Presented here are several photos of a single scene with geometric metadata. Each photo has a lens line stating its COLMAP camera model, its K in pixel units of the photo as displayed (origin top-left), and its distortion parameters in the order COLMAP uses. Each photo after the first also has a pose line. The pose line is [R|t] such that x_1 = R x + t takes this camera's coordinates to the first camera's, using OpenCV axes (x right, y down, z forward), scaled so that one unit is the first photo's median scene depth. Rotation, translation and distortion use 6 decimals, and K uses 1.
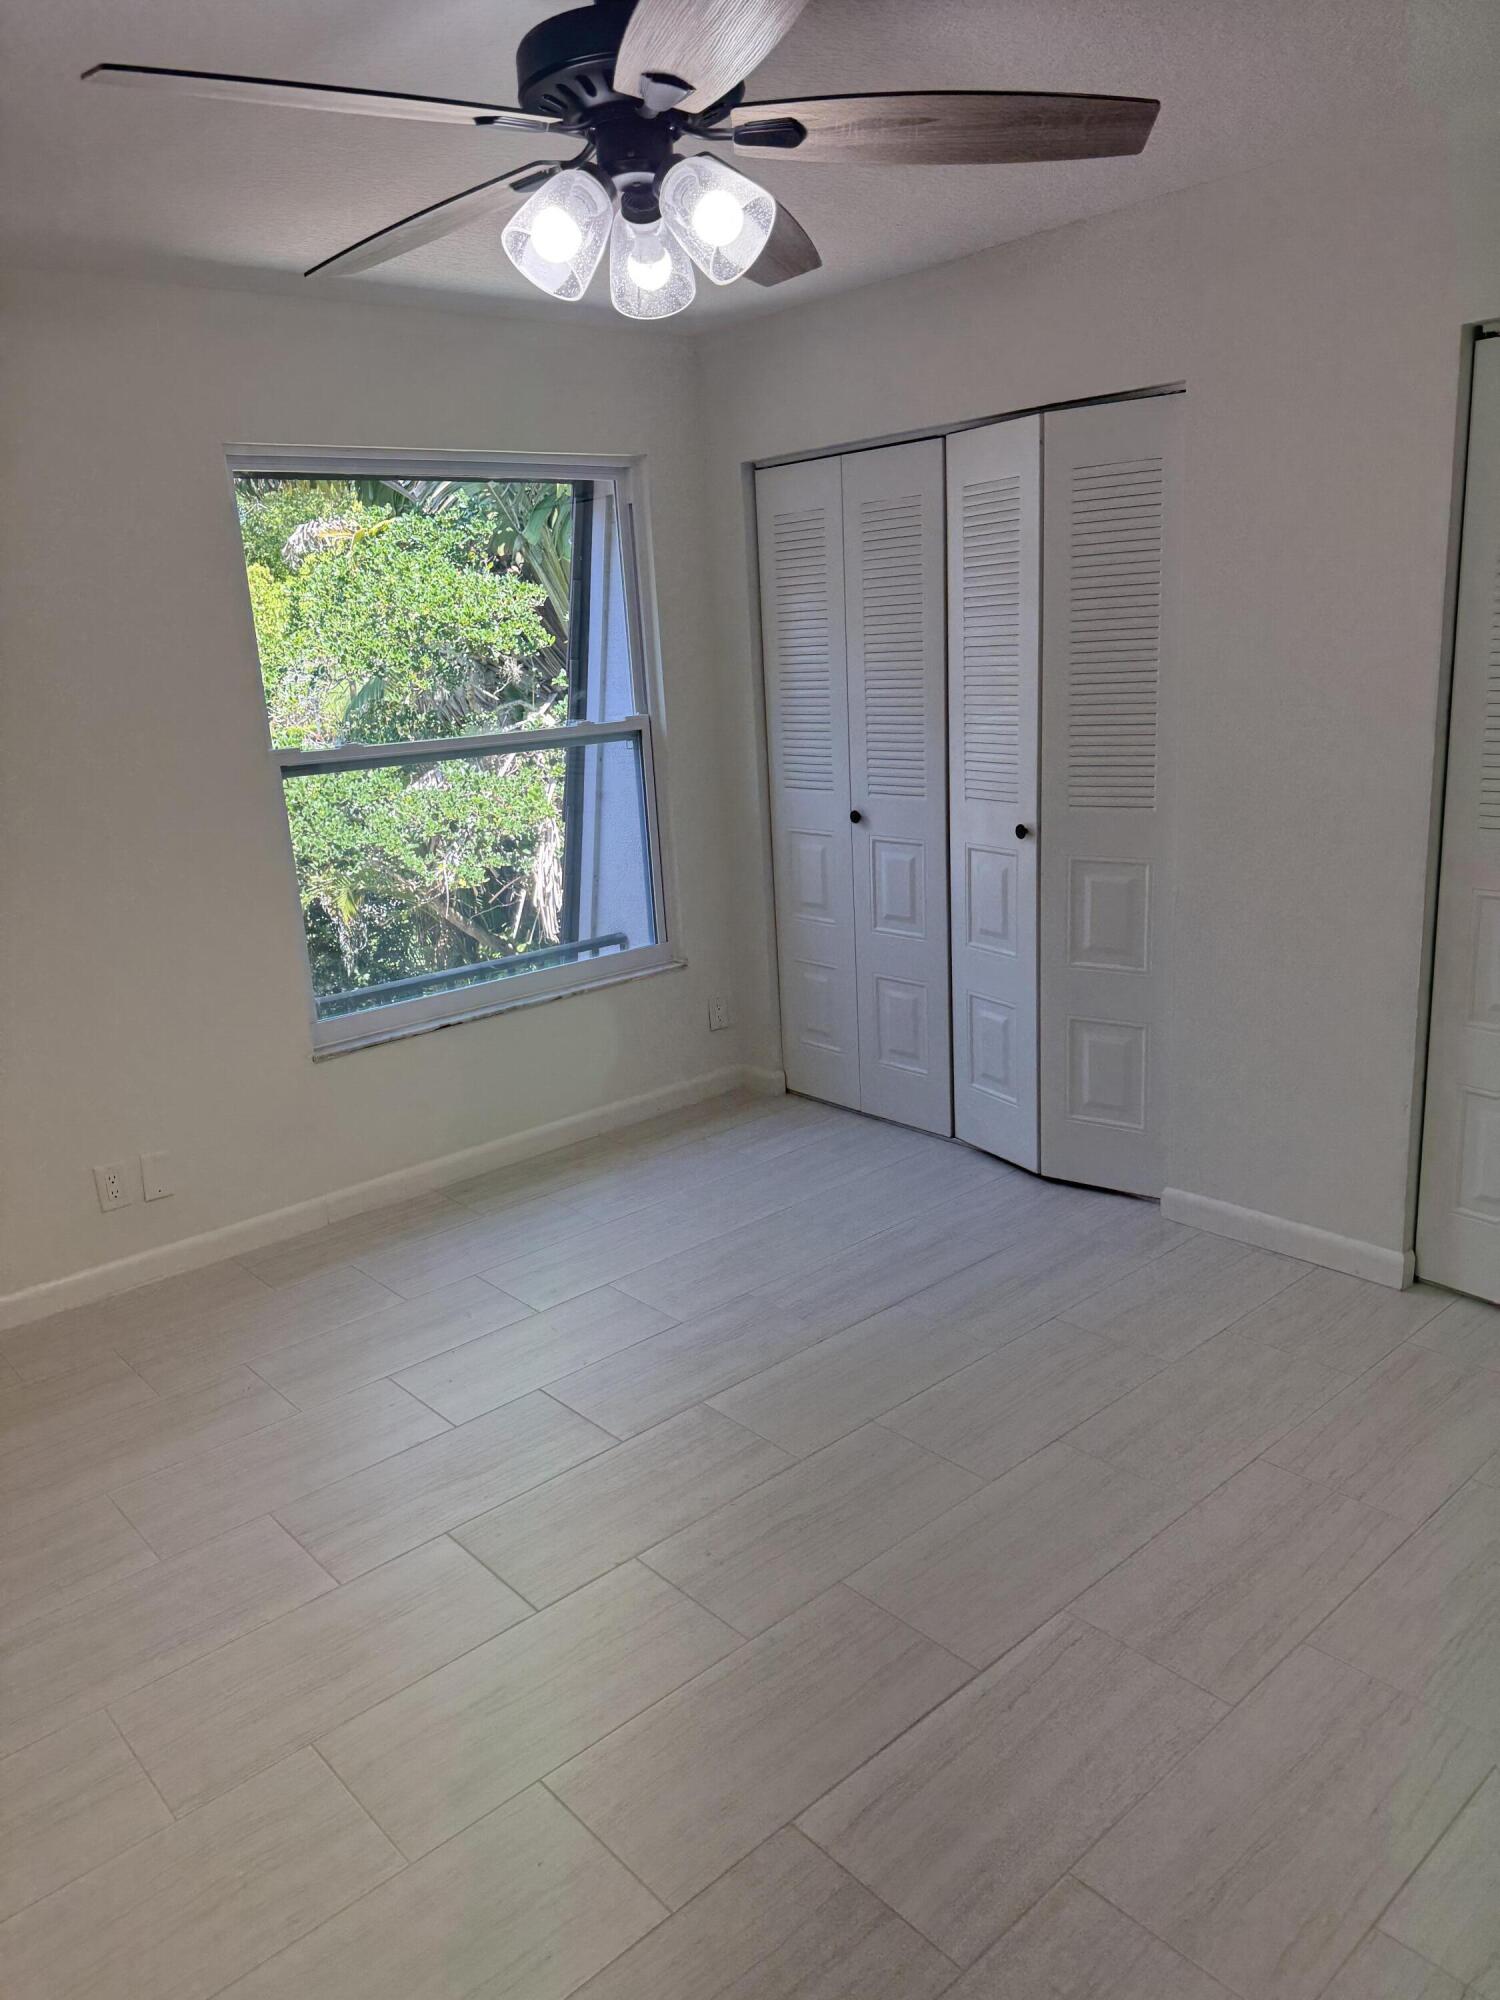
lens RADIAL K [[1418.0, 0, 748.8], [0, 1418.0, 1006.8], [0, 0, 1]] dist [0.001613, -0.012195]
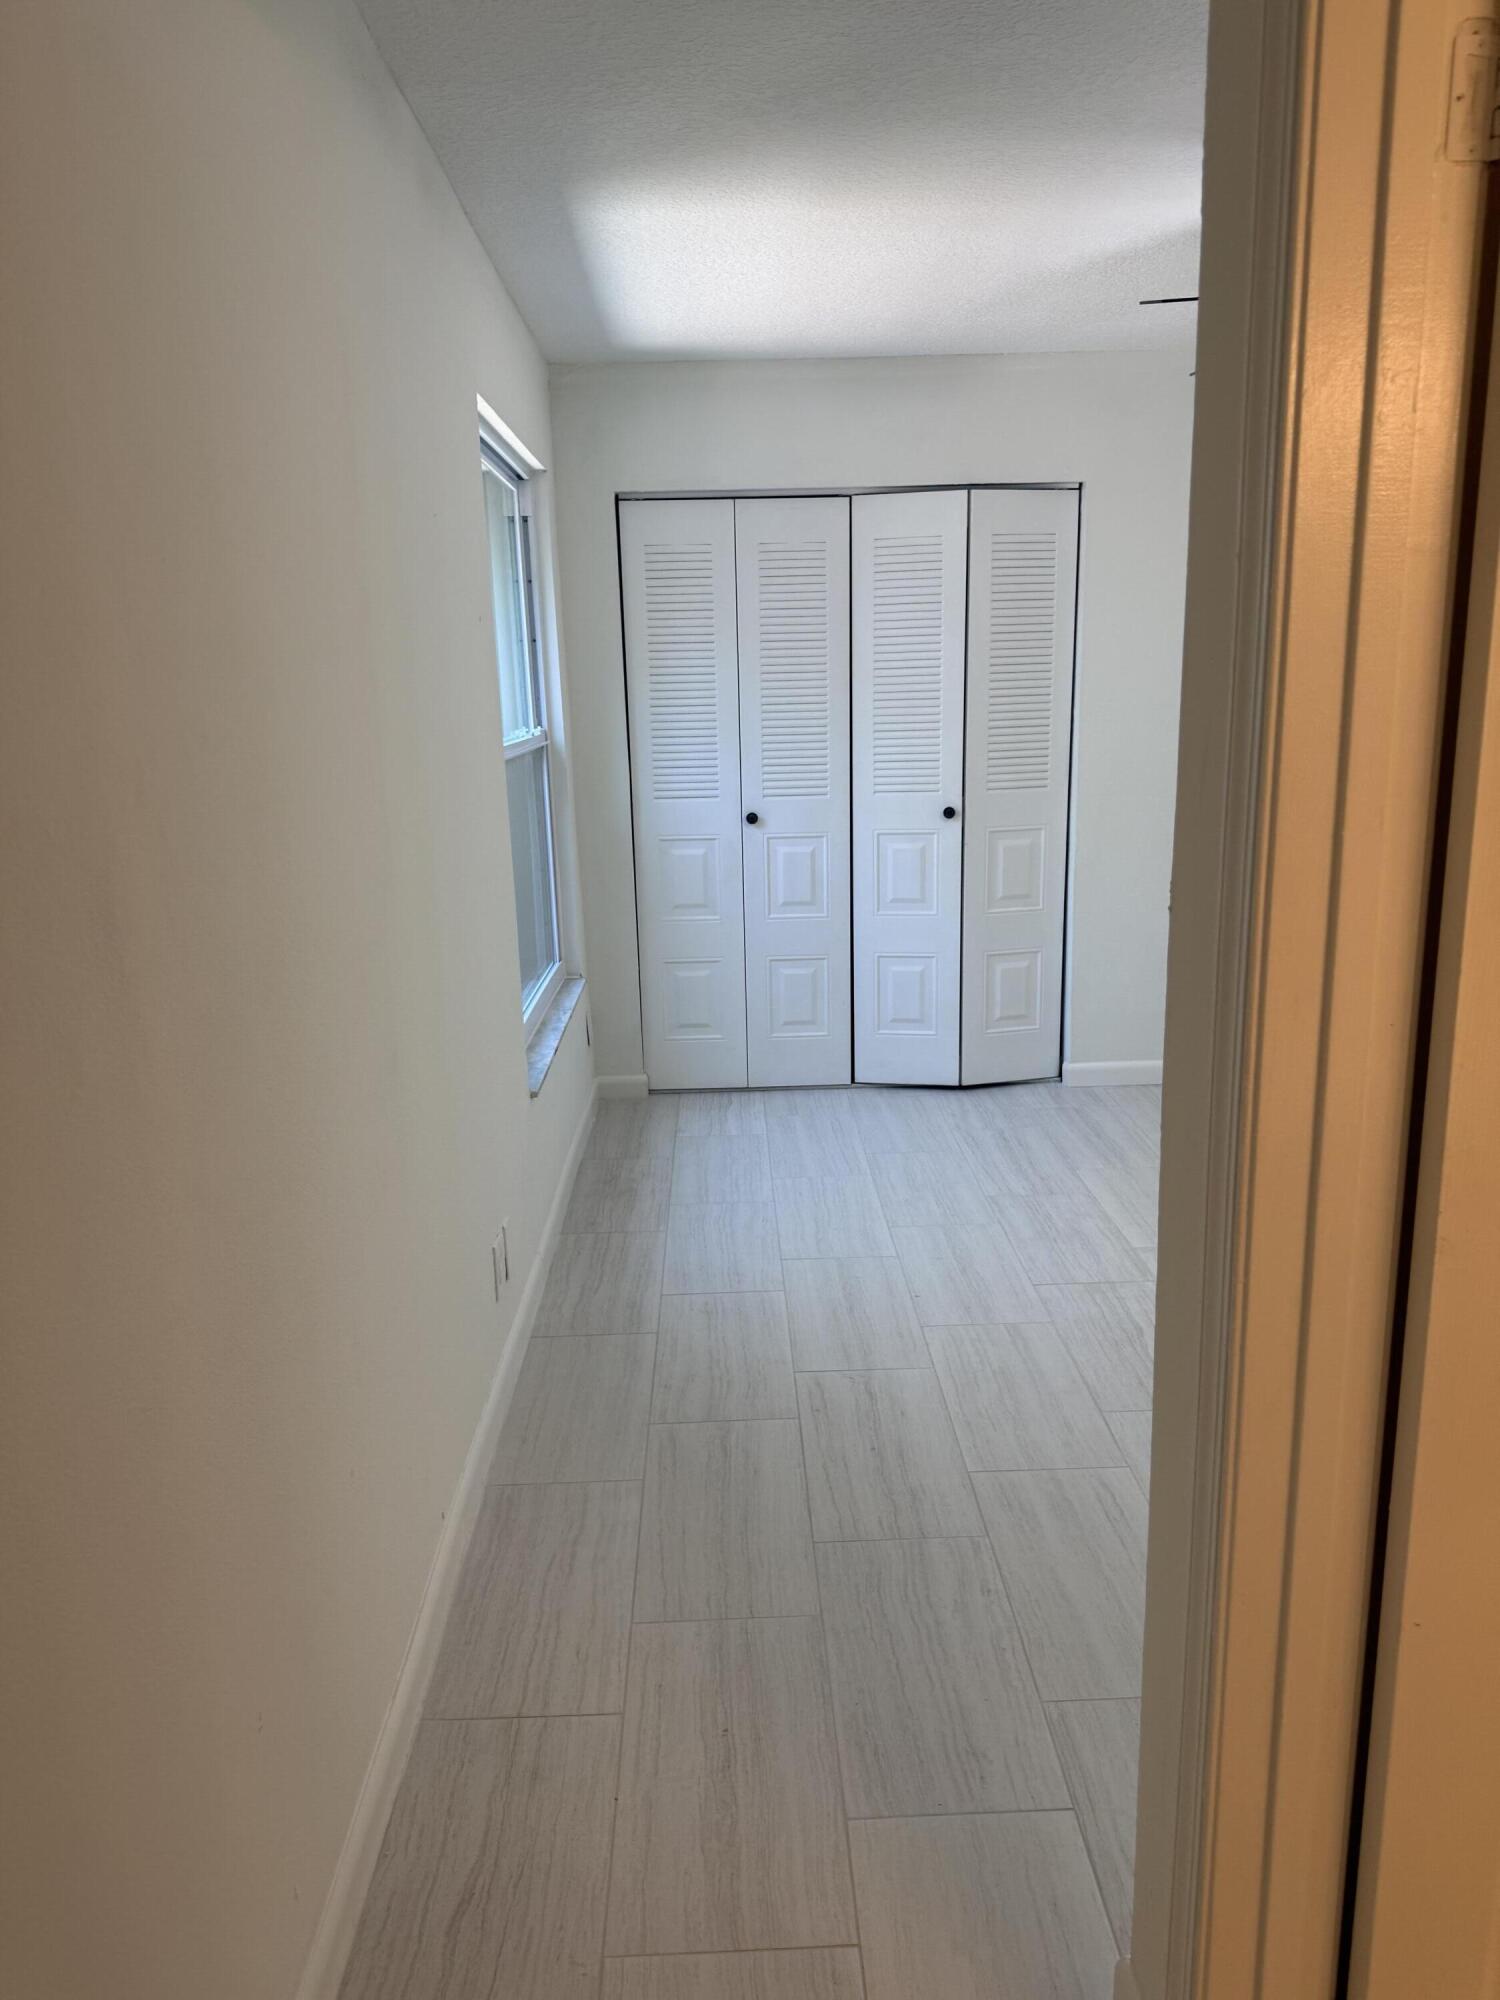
lens RADIAL K [[1418.0, 0, 746.1], [0, 1418.0, 1009.8], [0, 0, 1]] dist [0.001613, -0.012195]
pose [[0.642780, -0.136904, 0.753718, -0.865381], [0.187156, 0.982150, 0.018787, -0.007884], [-0.742837, 0.128987, 0.656929, 0.309971]]
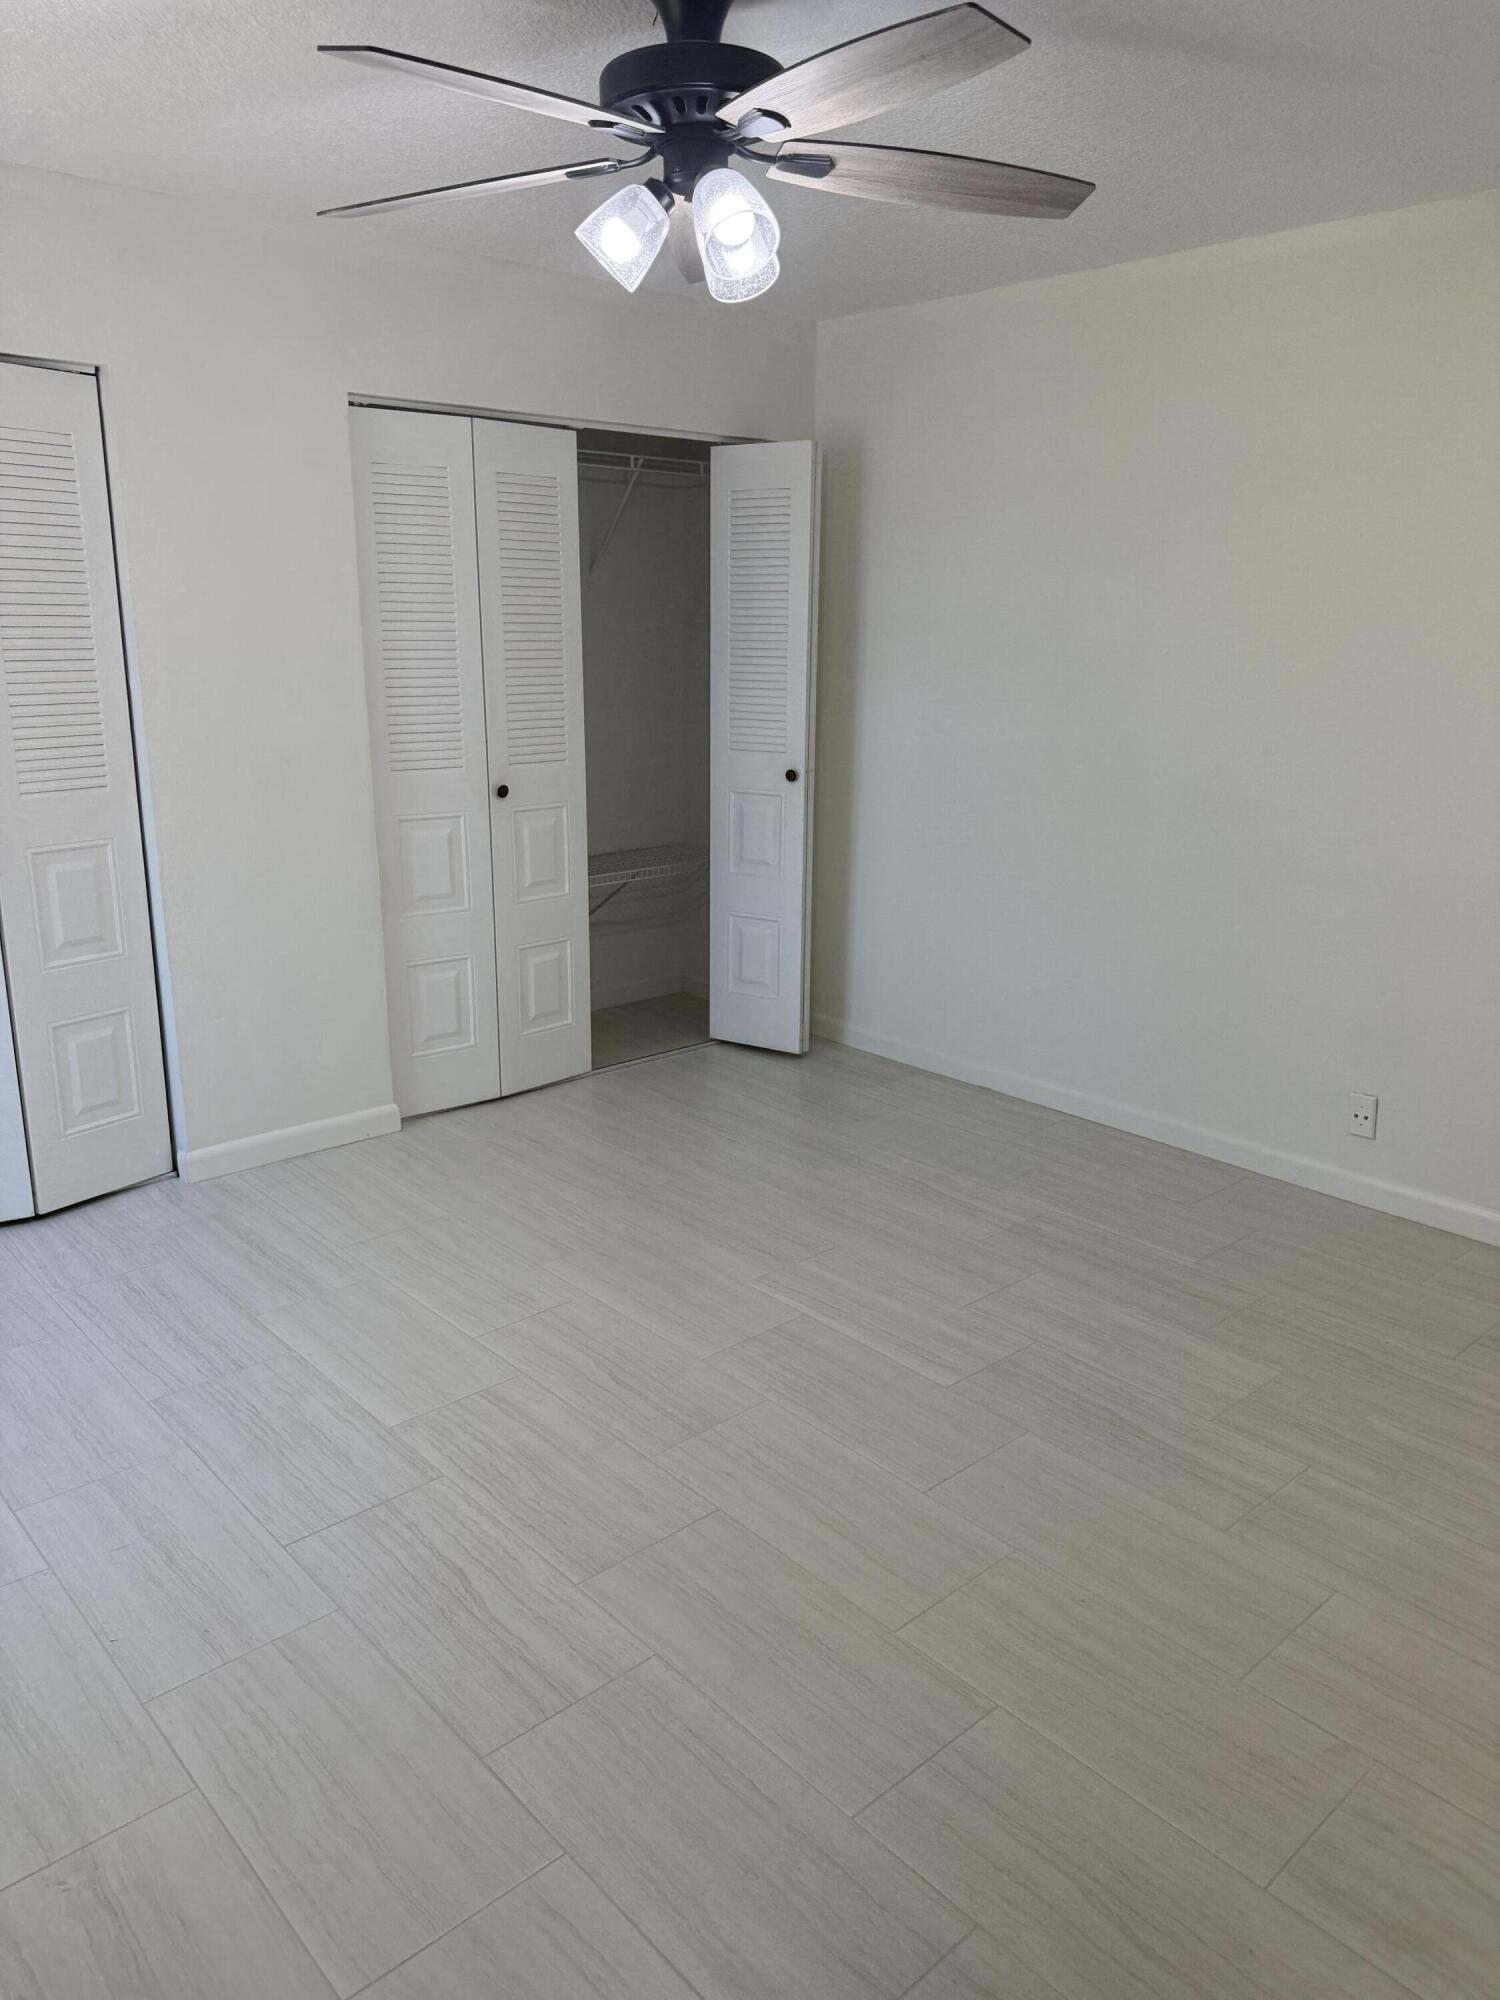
lens RADIAL K [[1418.0, 0, 742.1], [0, 1418.0, 998.8], [0, 0, 1]] dist [0.001613, -0.012195]
pose [[-0.016078, -0.202414, 0.979168, -0.649787], [0.245622, 0.948487, 0.200104, -0.080116], [-0.969232, 0.243723, 0.034468, 0.514679]]
